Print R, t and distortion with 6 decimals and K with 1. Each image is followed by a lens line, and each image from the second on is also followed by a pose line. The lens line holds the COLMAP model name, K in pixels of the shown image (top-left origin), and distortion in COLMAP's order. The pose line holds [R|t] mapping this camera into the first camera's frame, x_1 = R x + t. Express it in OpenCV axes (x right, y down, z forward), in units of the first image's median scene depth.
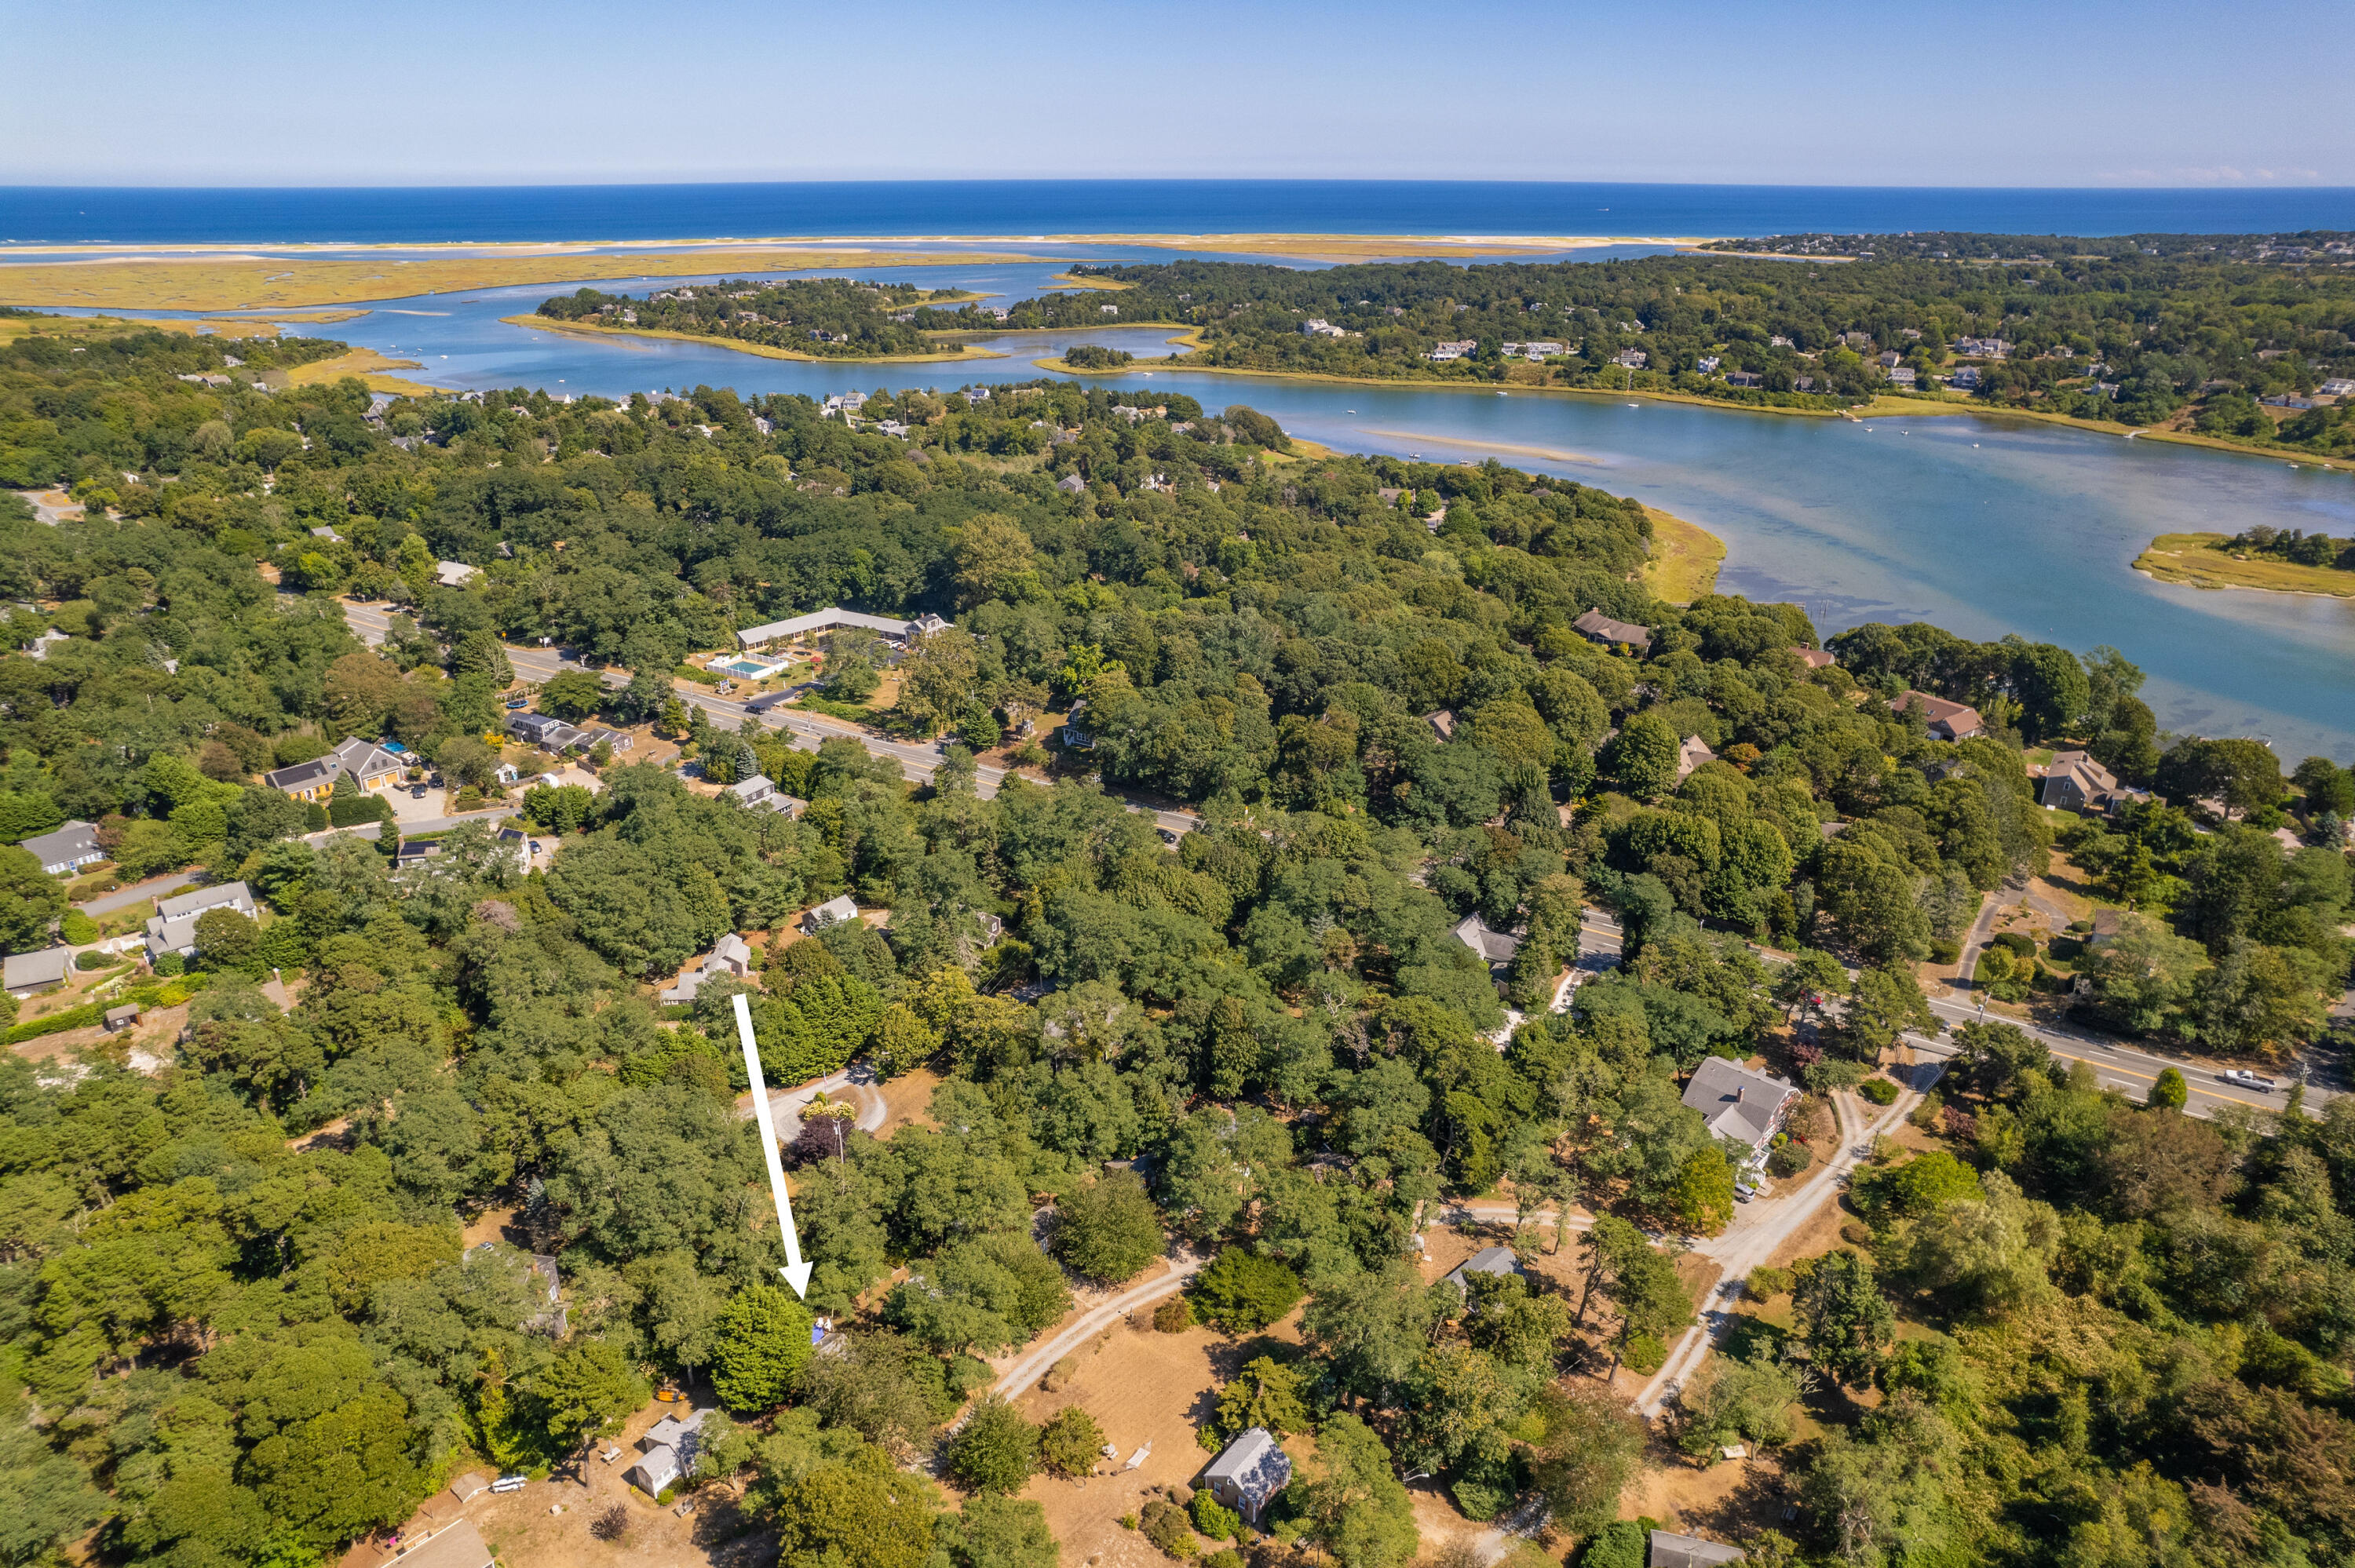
lens RADIAL K [[1473.3, 0, 1177.5], [0, 1473.3, 784.0], [0, 0, 1]] dist [-0.101833, 0.080295]
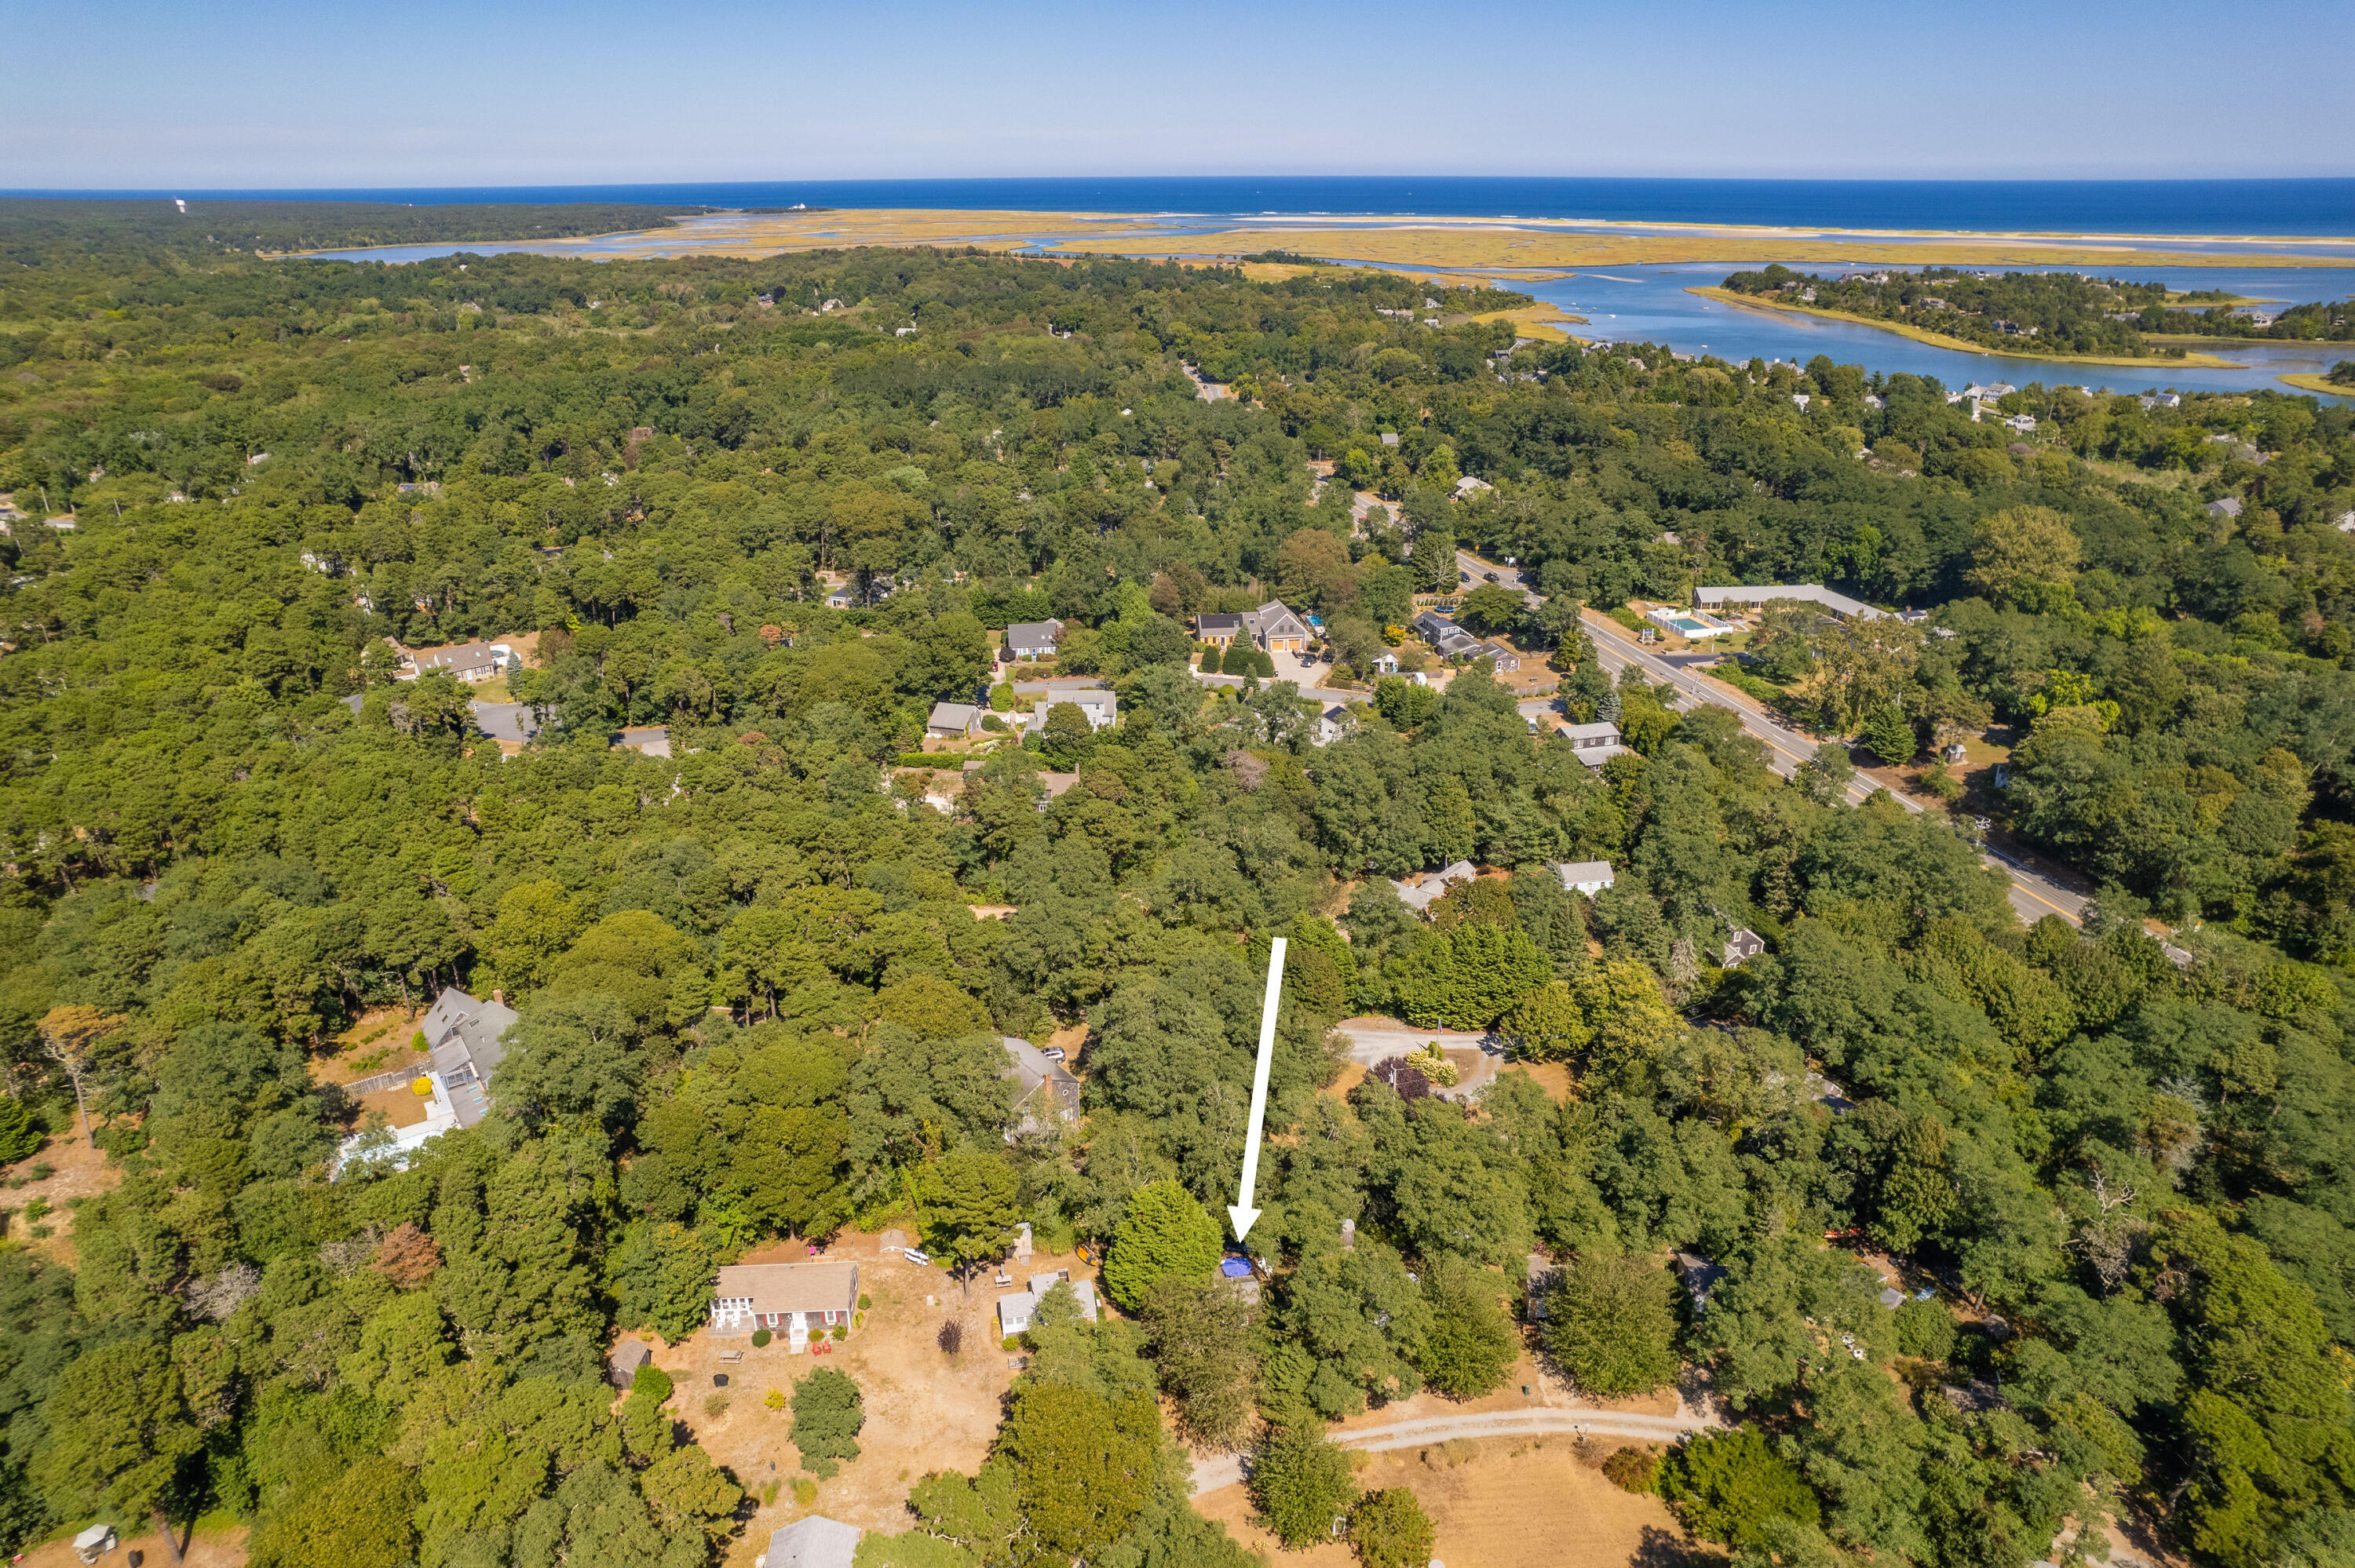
lens RADIAL K [[1473.3, 0, 1177.5], [0, 1473.3, 784.0], [0, 0, 1]] dist [-0.101833, 0.080295]
pose [[0.723248, 0.258790, -0.640266, 0.075974], [-0.253733, 0.961864, 0.102158, 0.004166], [0.642286, 0.088571, 0.761330, 0.093398]]
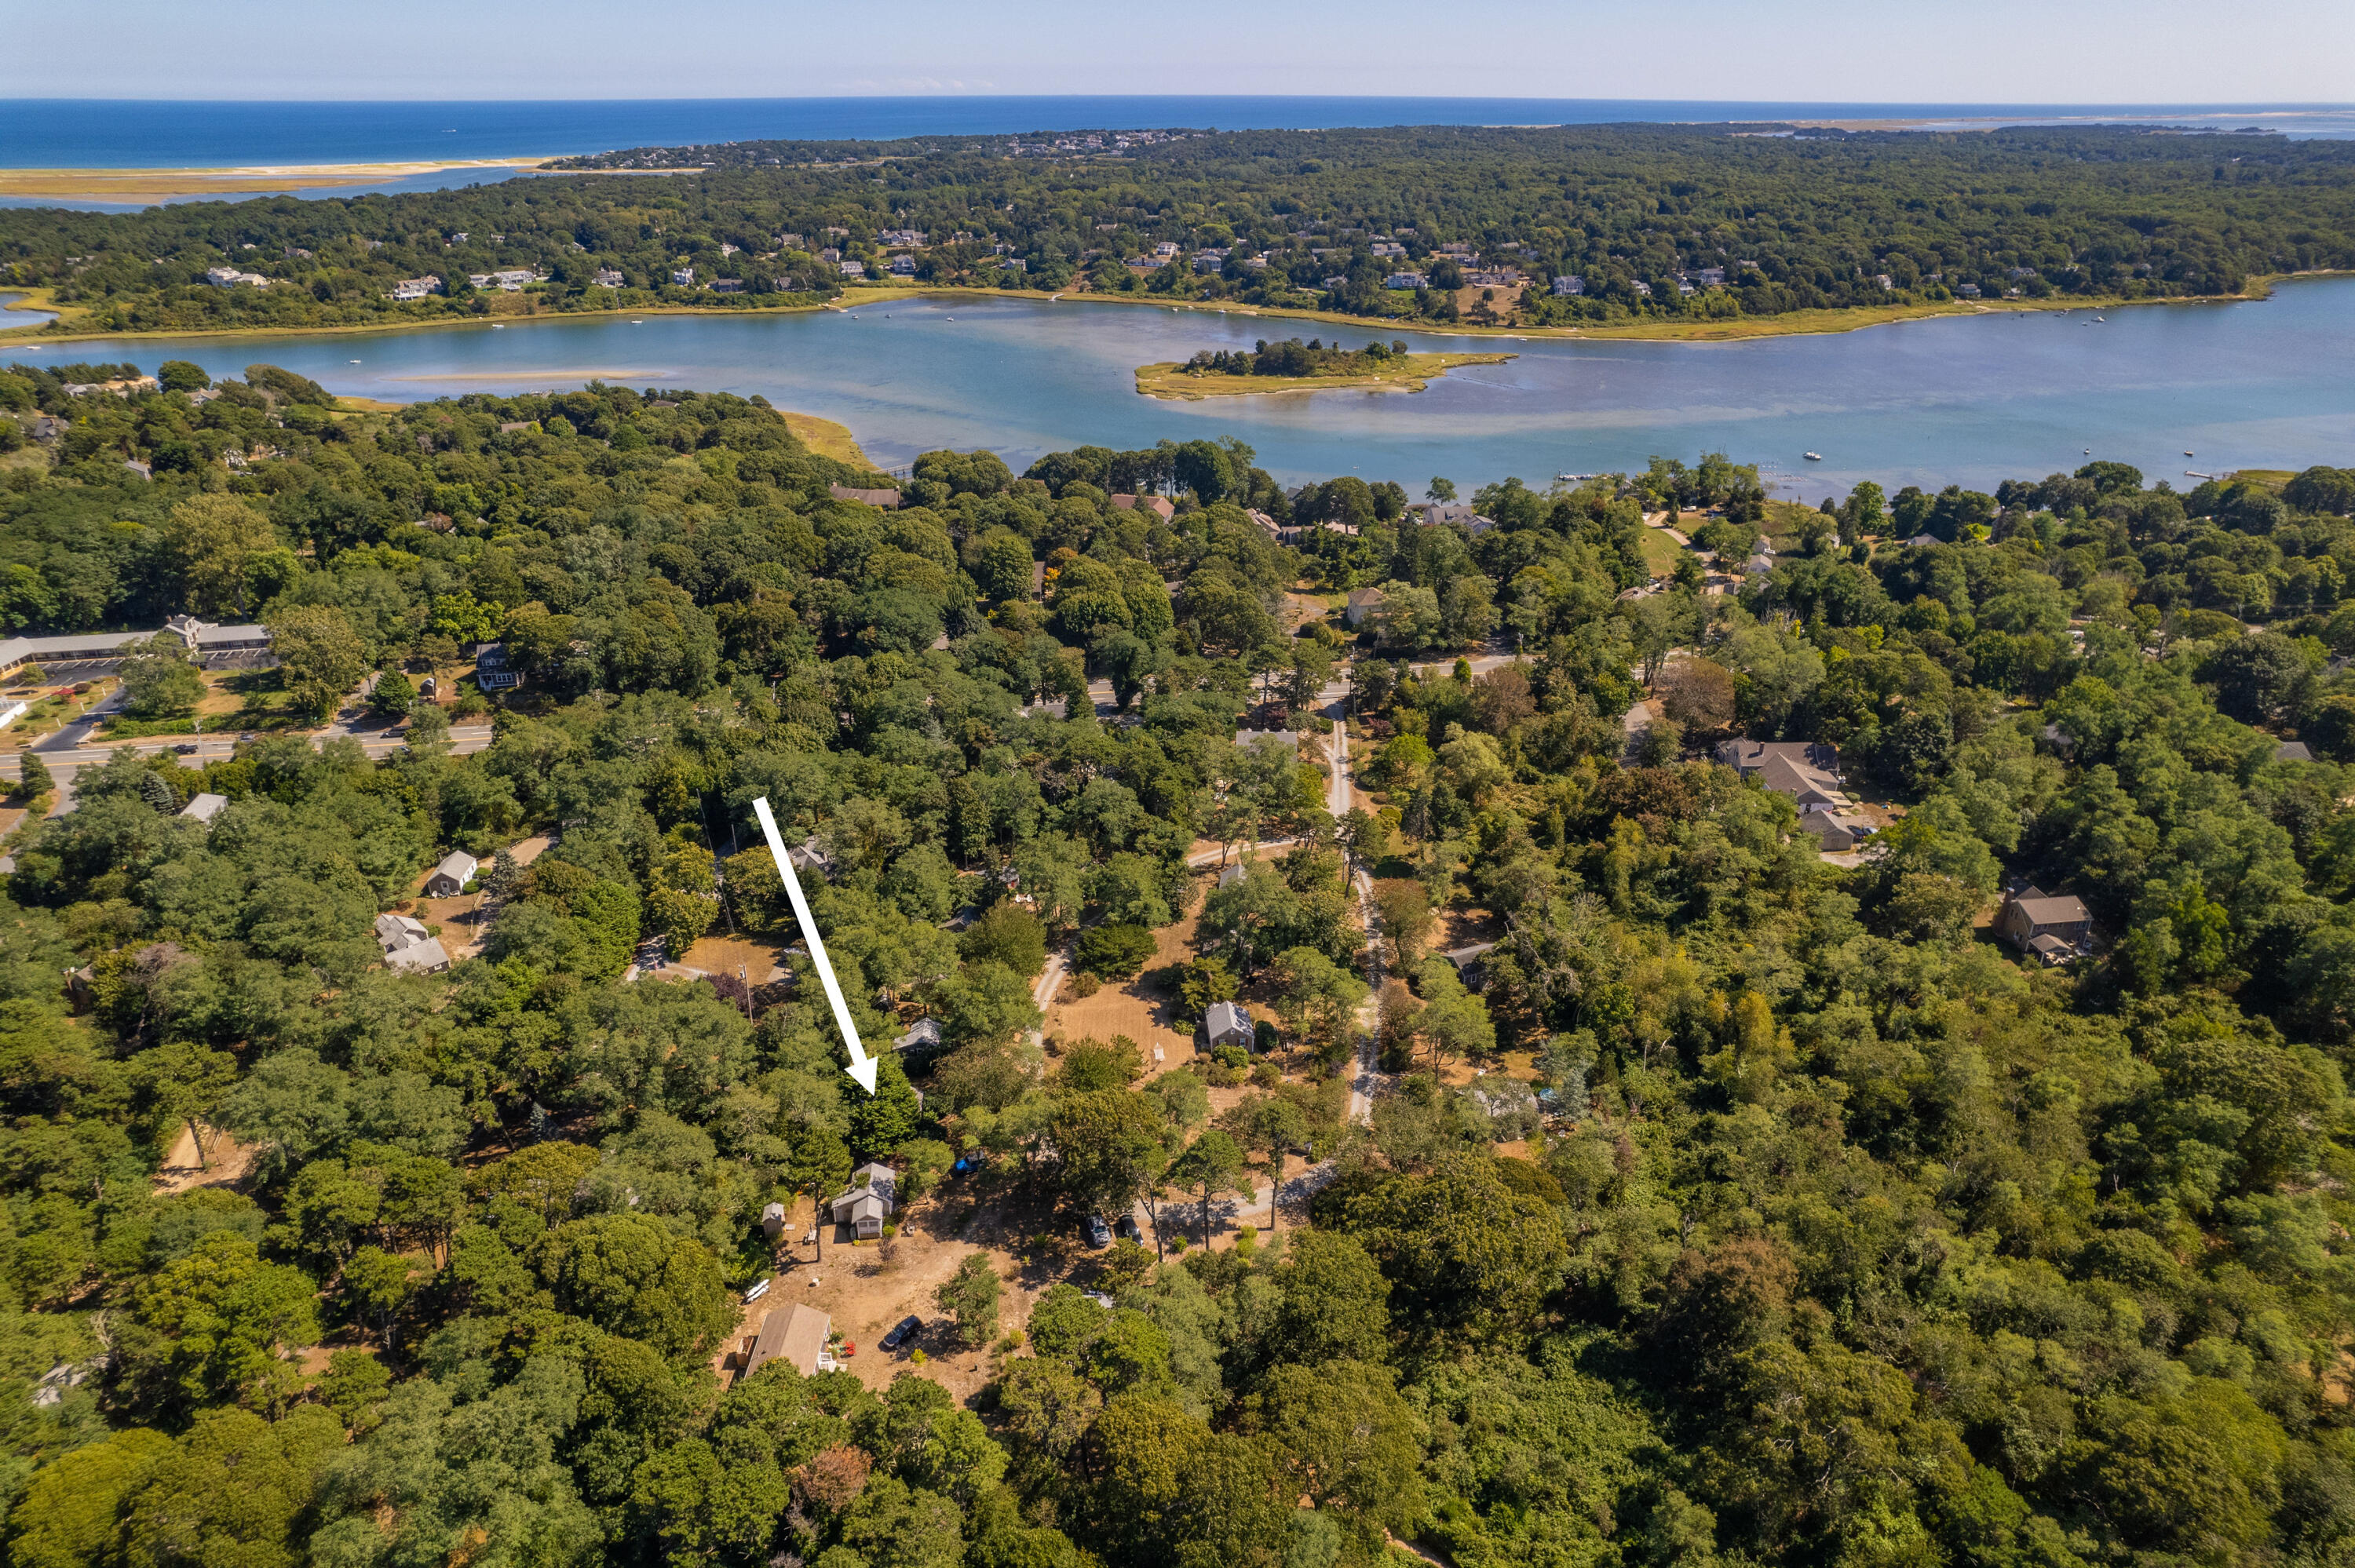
lens RADIAL K [[1473.3, 0, 1177.5], [0, 1473.3, 784.0], [0, 0, 1]] dist [-0.101833, 0.080295]
pose [[0.741751, -0.284246, 0.607462, -0.261331], [0.253306, 0.957394, 0.138684, 0.012933], [-0.621000, 0.051005, 0.782149, -0.031261]]
